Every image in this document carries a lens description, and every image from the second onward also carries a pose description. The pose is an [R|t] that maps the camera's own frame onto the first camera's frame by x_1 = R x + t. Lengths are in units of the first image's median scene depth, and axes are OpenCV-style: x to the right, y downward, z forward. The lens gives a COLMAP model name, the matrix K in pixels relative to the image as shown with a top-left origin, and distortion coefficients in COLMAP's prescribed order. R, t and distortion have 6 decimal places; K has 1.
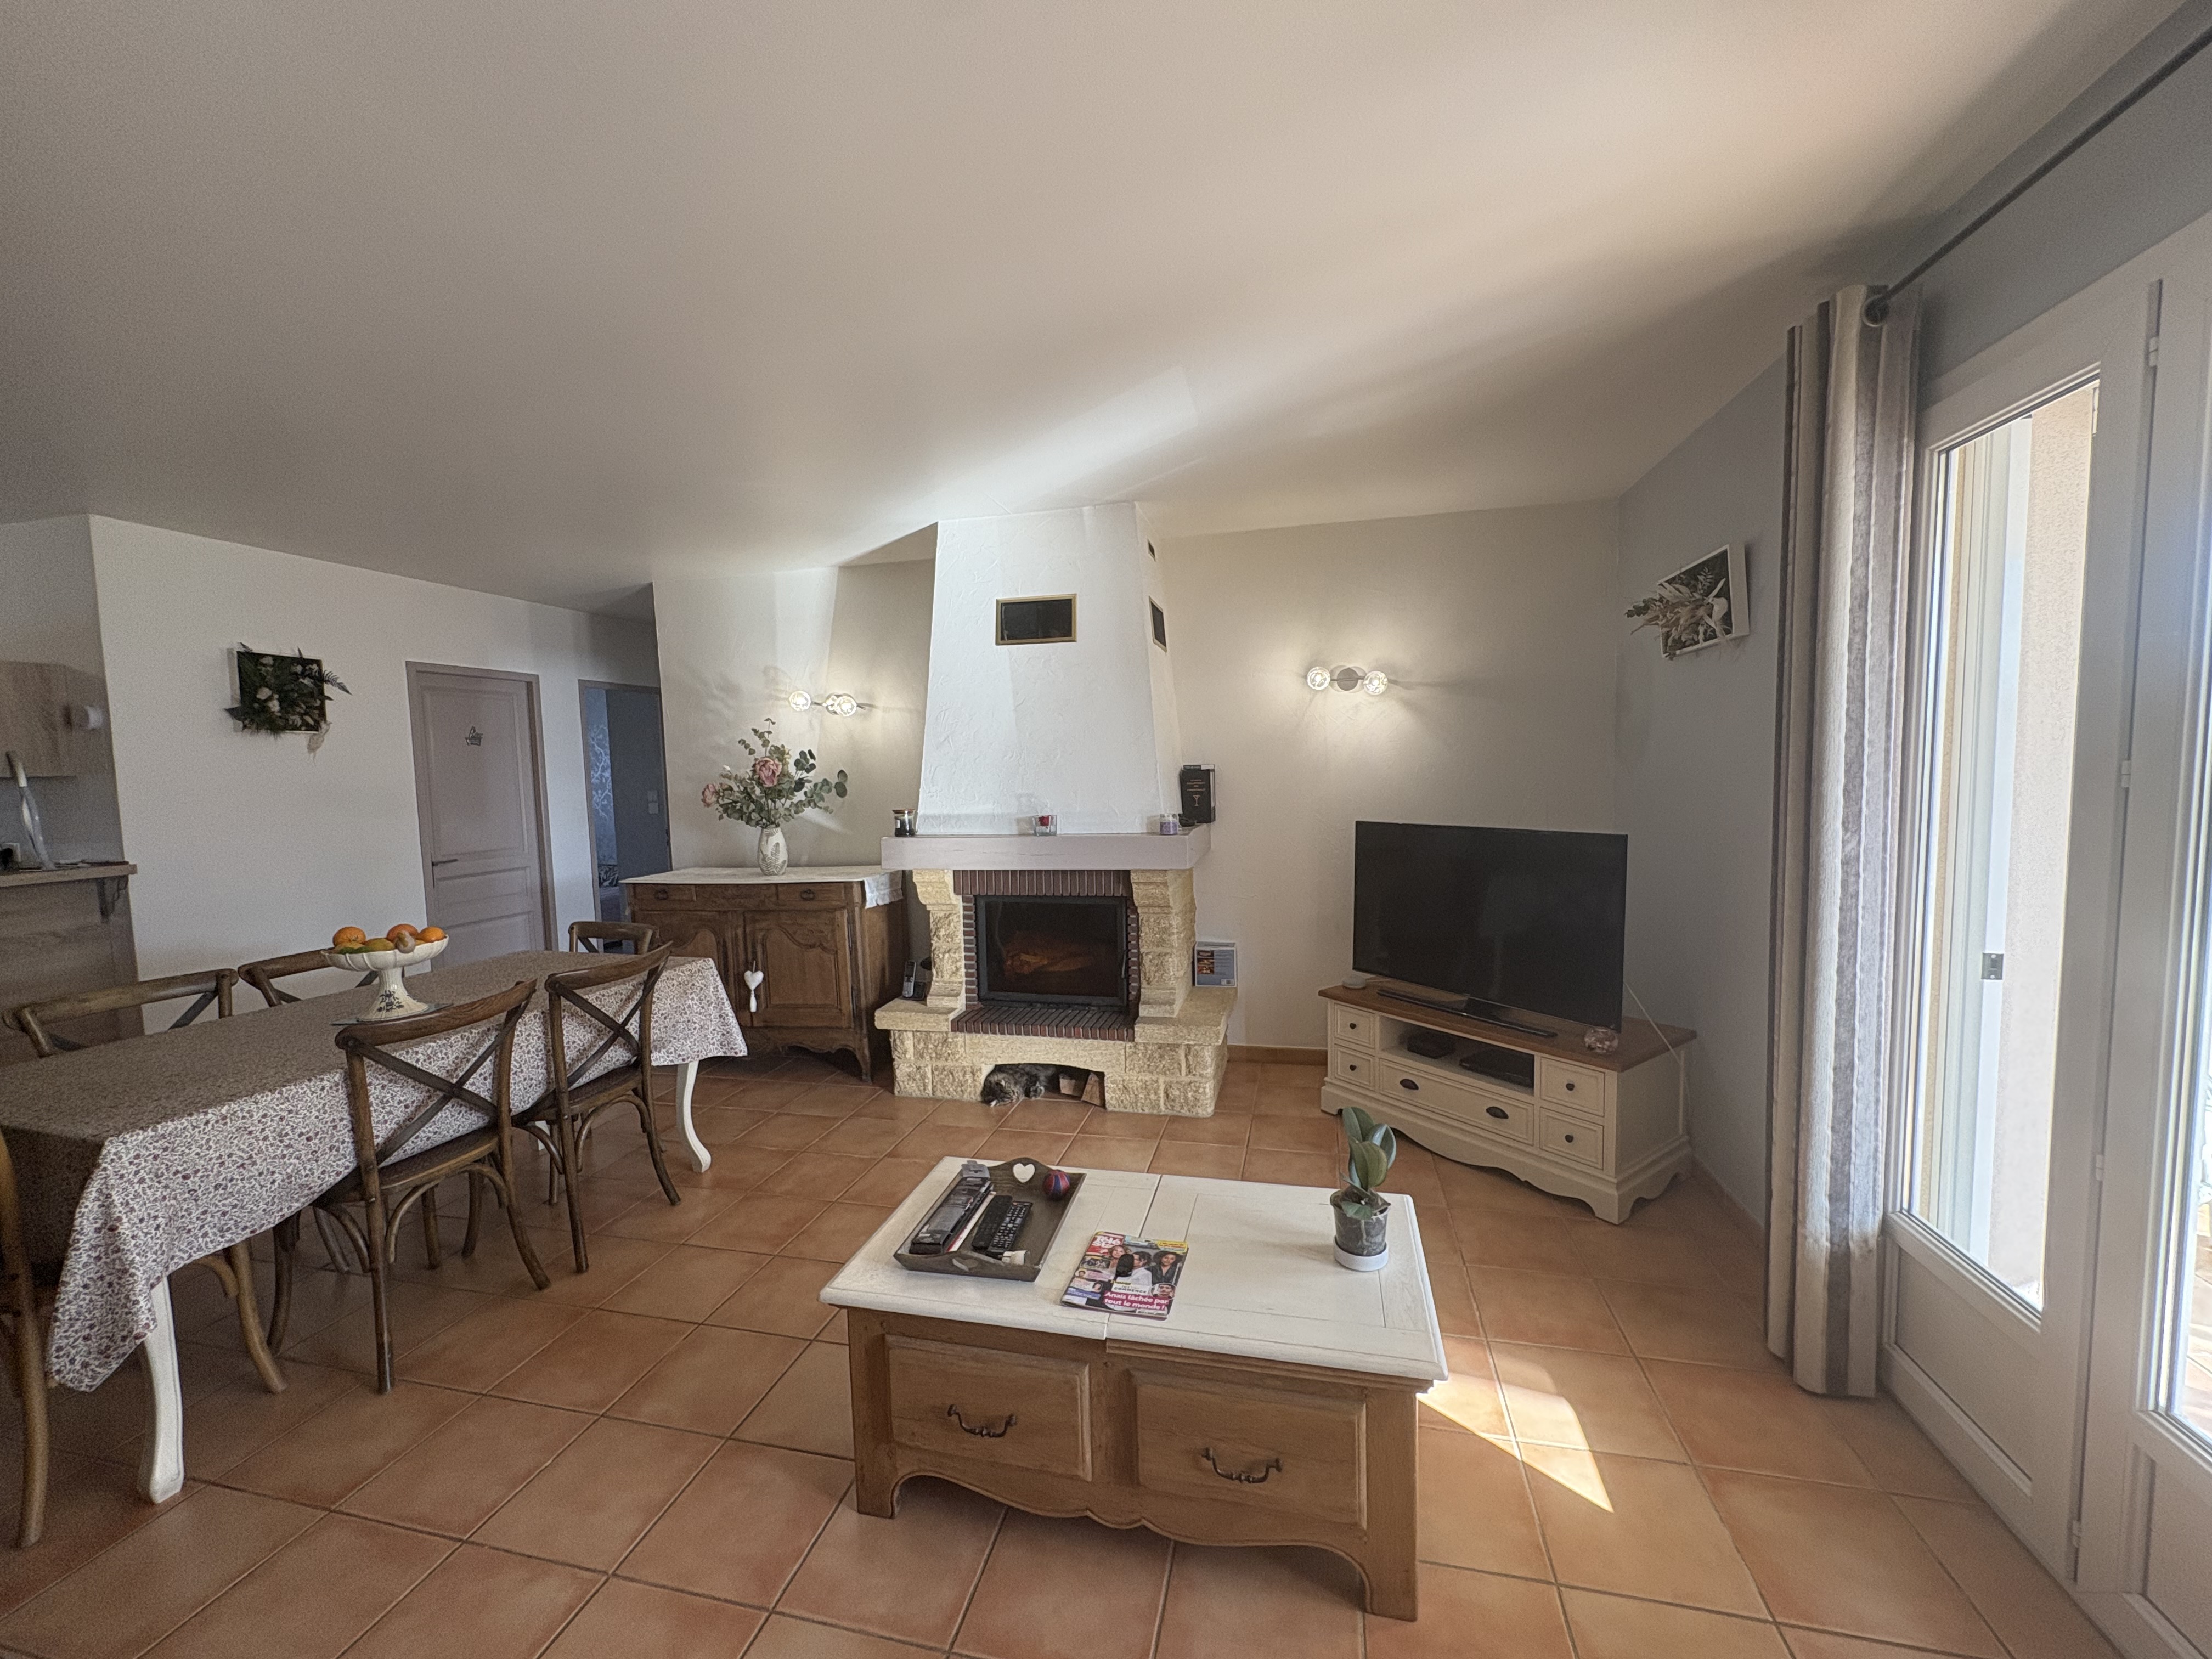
lens RADIAL K [[884.3, 0, 1102.3], [0, 884.3, 830.1], [0, 0, 1]] dist [-0.006975, 0.000248]
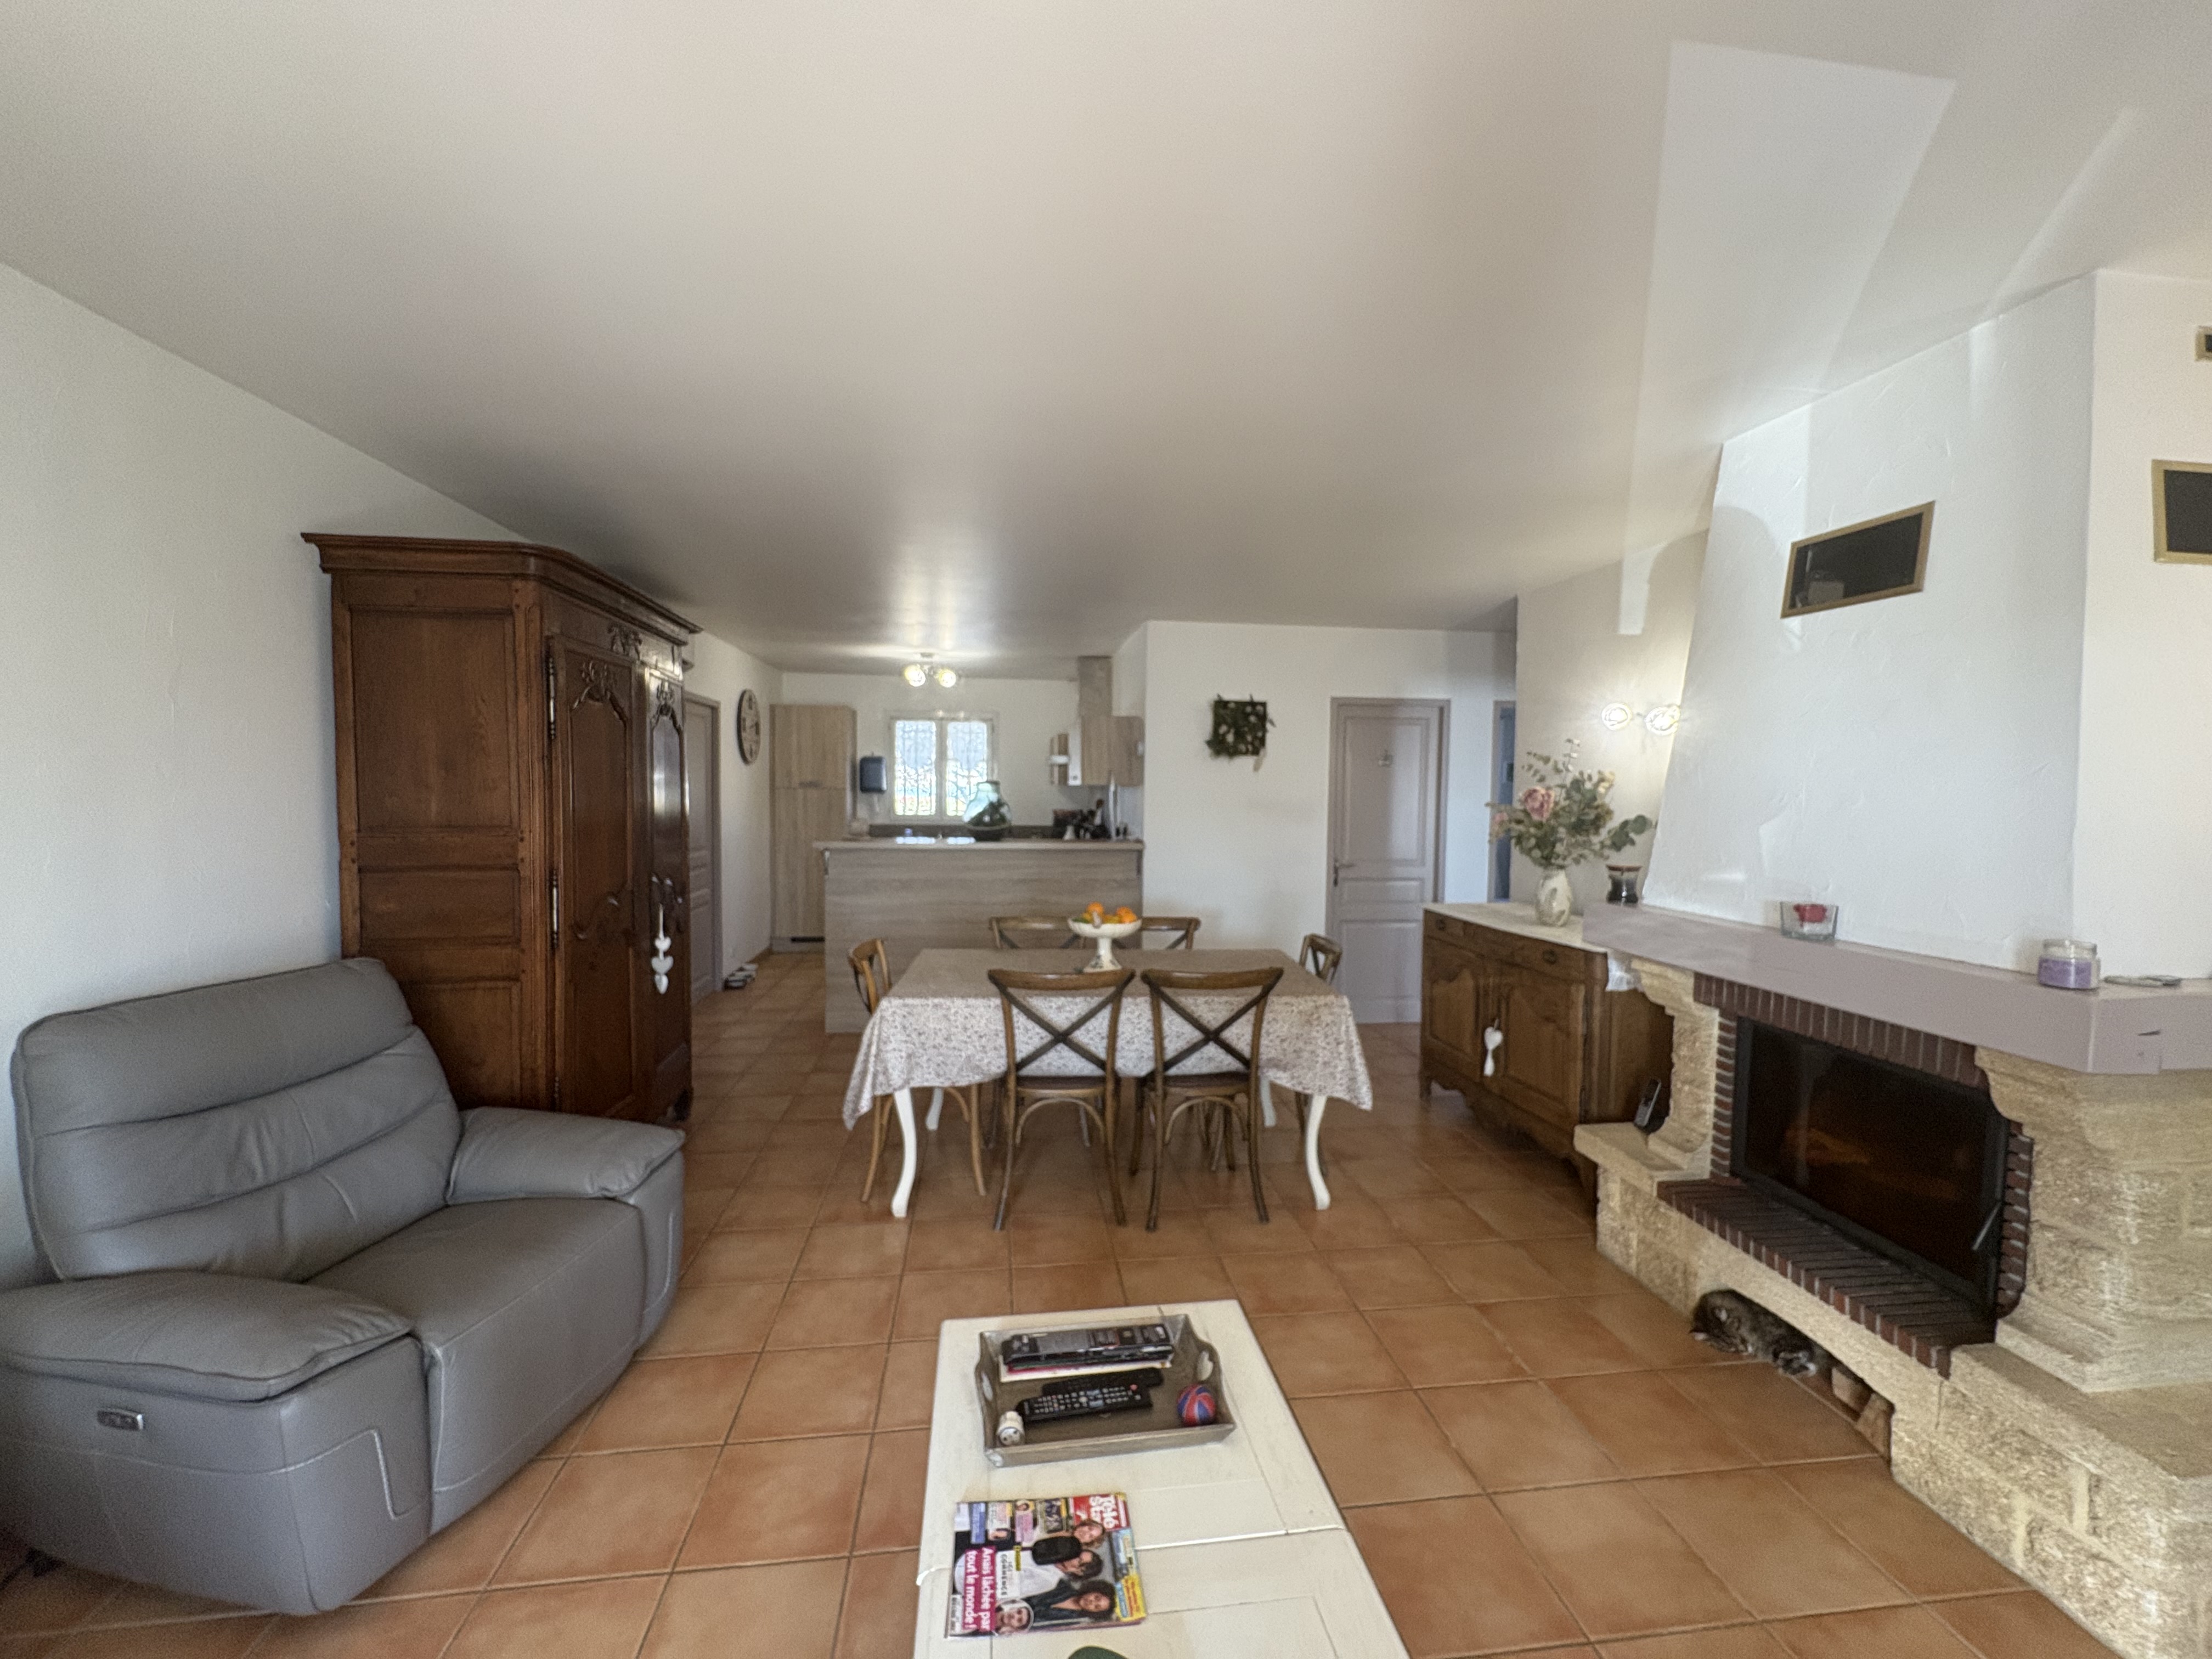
lens RADIAL K [[884.3, 0, 1105.2], [0, 884.3, 827.0], [0, 0, 1]] dist [-0.006975, 0.000248]
pose [[0.344381, 0.074565, -0.935864, 0.301121], [-0.087989, 0.995017, 0.046899, -0.051428], [0.934698, 0.066195, 0.349225, 0.351872]]
